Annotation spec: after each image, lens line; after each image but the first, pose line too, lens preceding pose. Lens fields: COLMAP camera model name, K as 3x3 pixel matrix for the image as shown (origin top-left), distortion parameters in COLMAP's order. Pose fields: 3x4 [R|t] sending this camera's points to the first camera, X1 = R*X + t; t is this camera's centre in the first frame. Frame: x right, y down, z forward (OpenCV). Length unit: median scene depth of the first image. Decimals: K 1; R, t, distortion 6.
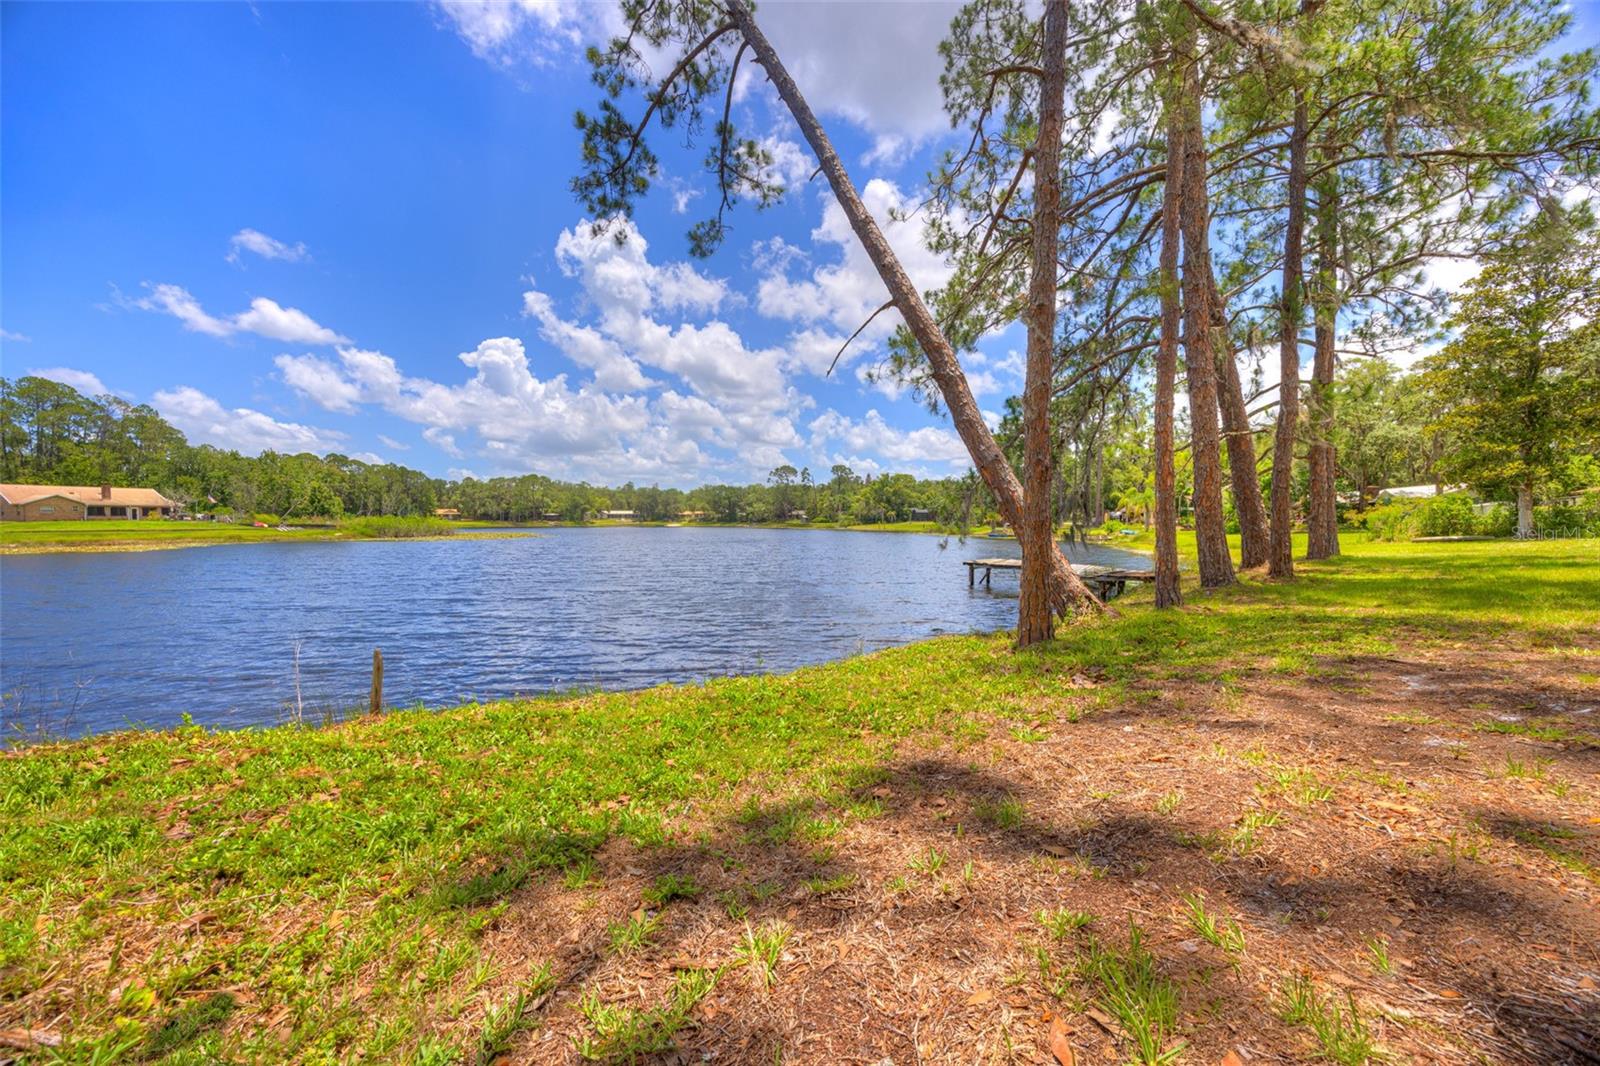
lens RADIAL K [[613.0, 0, 800.6], [0, 613.0, 526.0], [0, 0, 1]] dist [0.001249, 0.000140]
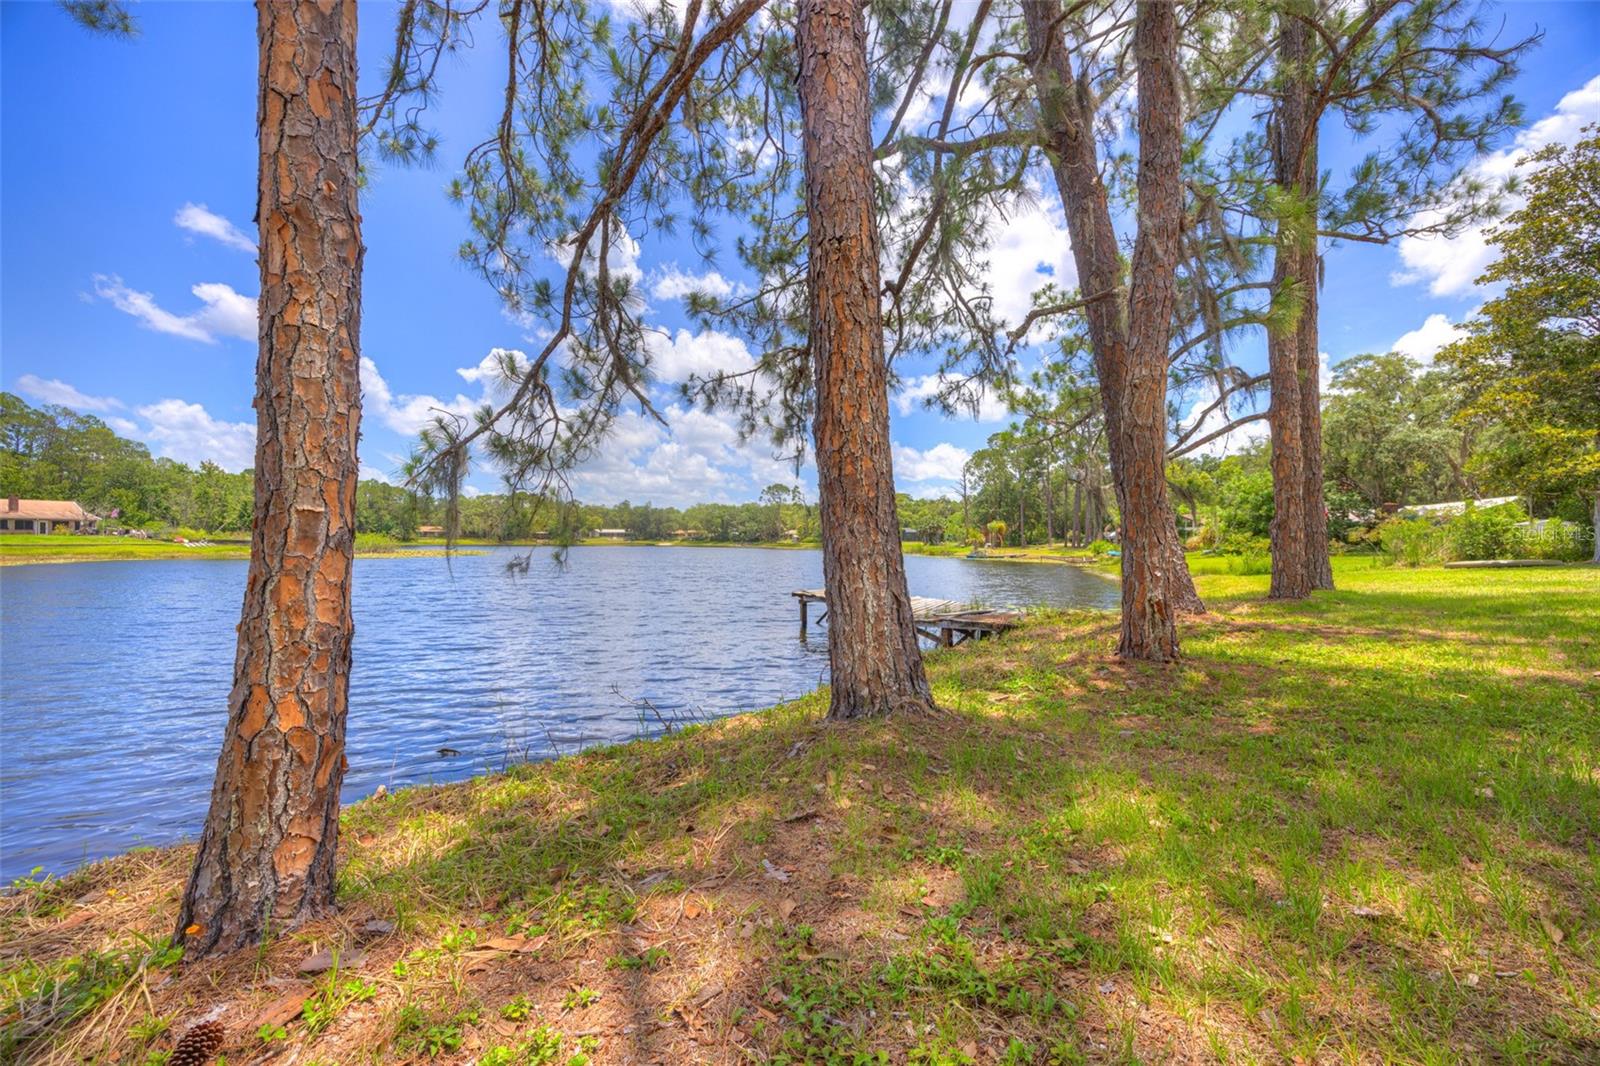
lens RADIAL K [[612.1, 0, 800.0], [0, 612.1, 533.0], [0, 0, 1]] dist [-0.000286, -0.000162]
pose [[0.999816, 0.005541, -0.018360, 0.083743], [-0.005937, 0.999749, -0.021605, 0.001744], [0.018236, 0.021710, 0.999598, 0.088663]]
